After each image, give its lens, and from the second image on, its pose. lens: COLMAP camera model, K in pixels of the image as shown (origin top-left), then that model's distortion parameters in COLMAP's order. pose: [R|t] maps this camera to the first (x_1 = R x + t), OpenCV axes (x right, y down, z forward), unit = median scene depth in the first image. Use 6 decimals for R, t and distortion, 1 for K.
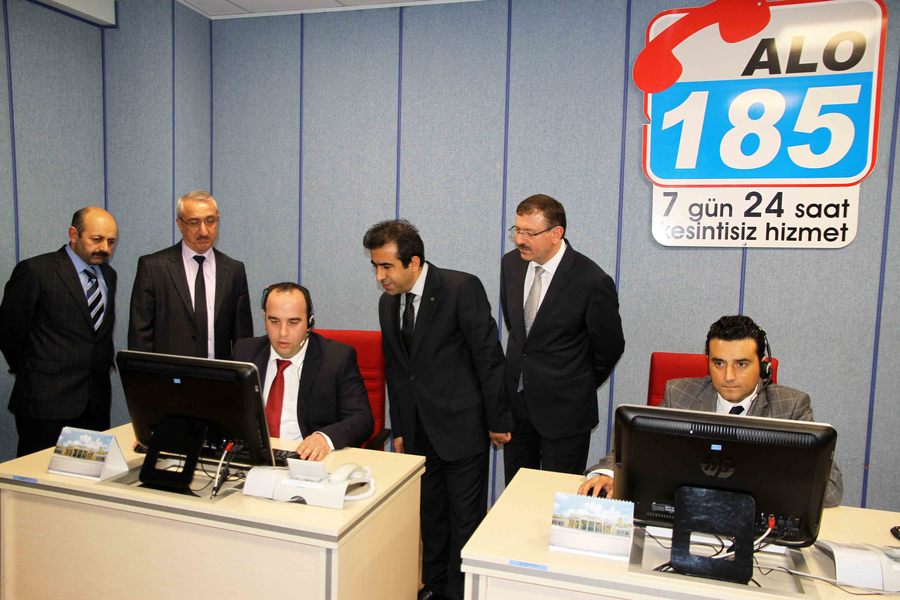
lens RADIAL K [[737.5, 0, 448.2], [0, 737.5, 308.3], [0, 0, 1]] dist [-0.031197, 0.063400]
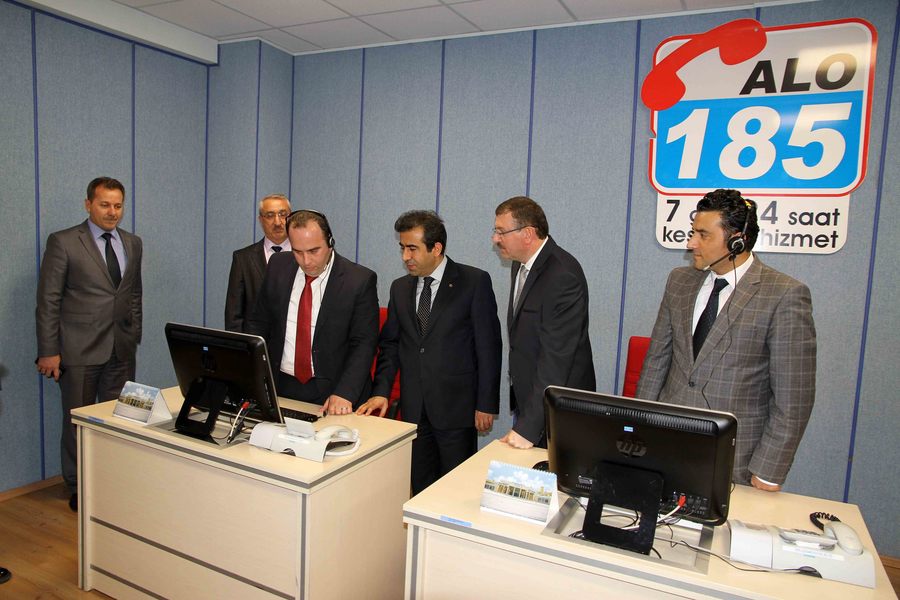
lens RADIAL K [[640.4, 0, 449.1], [0, 640.4, 298.4], [0, 0, 1]] dist [-0.078170, 0.053031]
pose [[0.987500, 0.031635, -0.154410, 0.127009], [-0.032331, 0.999475, -0.002001, 0.002695], [0.154265, 0.006969, 0.988005, 0.011224]]
